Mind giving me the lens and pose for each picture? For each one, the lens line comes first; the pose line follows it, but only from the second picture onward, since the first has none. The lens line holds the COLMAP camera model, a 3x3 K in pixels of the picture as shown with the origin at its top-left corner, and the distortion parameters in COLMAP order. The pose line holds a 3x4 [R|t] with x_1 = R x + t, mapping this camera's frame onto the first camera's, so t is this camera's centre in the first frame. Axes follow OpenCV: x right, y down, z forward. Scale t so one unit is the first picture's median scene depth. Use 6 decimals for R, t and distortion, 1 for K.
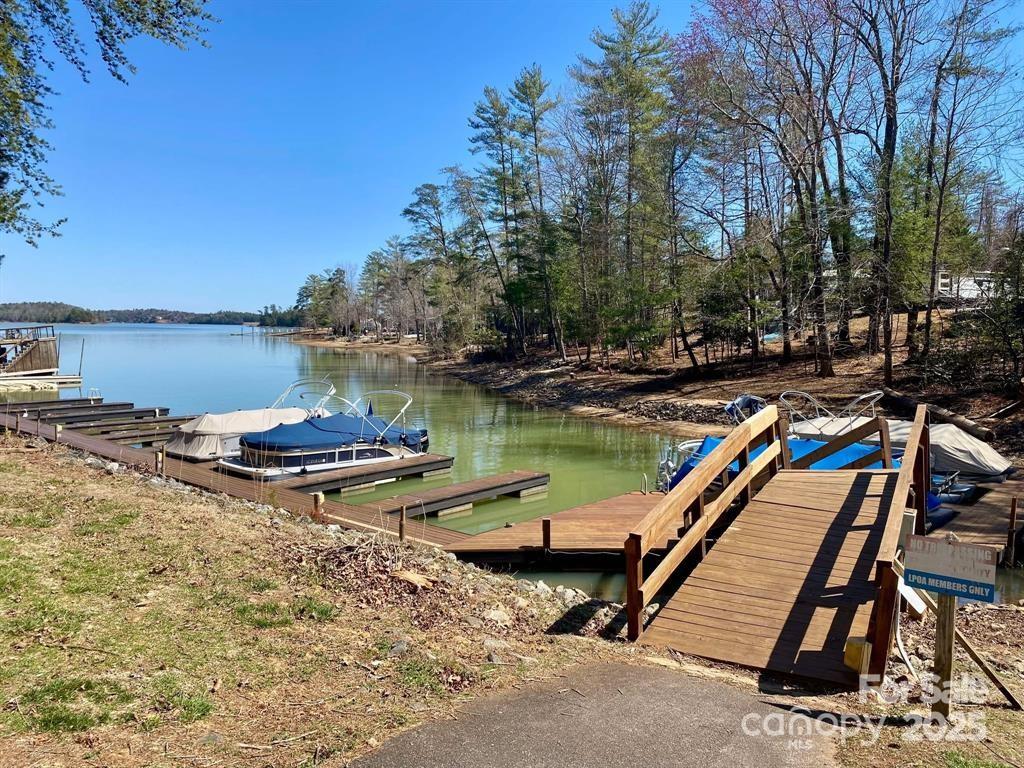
lens RADIAL K [[770.2, 0, 512.0], [0, 770.2, 384.5], [0, 0, 1]] dist [0.001383, -0.002604]
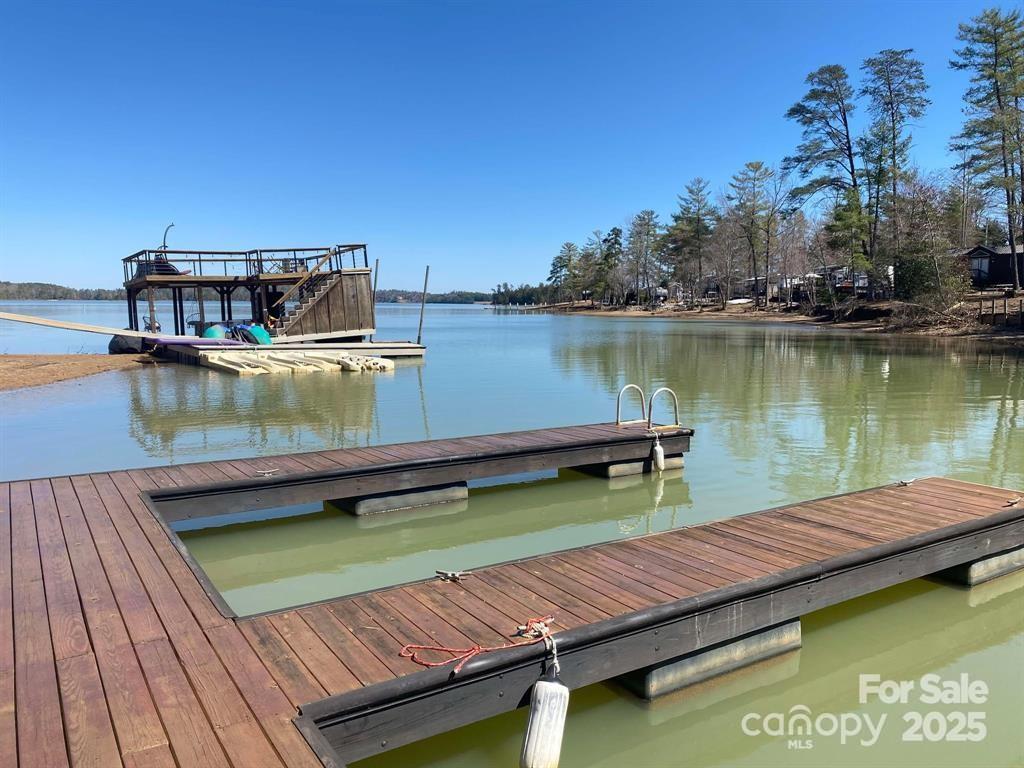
lens RADIAL K [[770.2, 0, 512.1], [0, 770.2, 382.2], [0, 0, 1]] dist [0.001383, -0.002604]
pose [[0.961046, 0.016353, -0.275905, -0.084570], [-0.009647, 0.999625, 0.025642, 0.000082], [0.276221, -0.021981, 0.960843, 0.125671]]
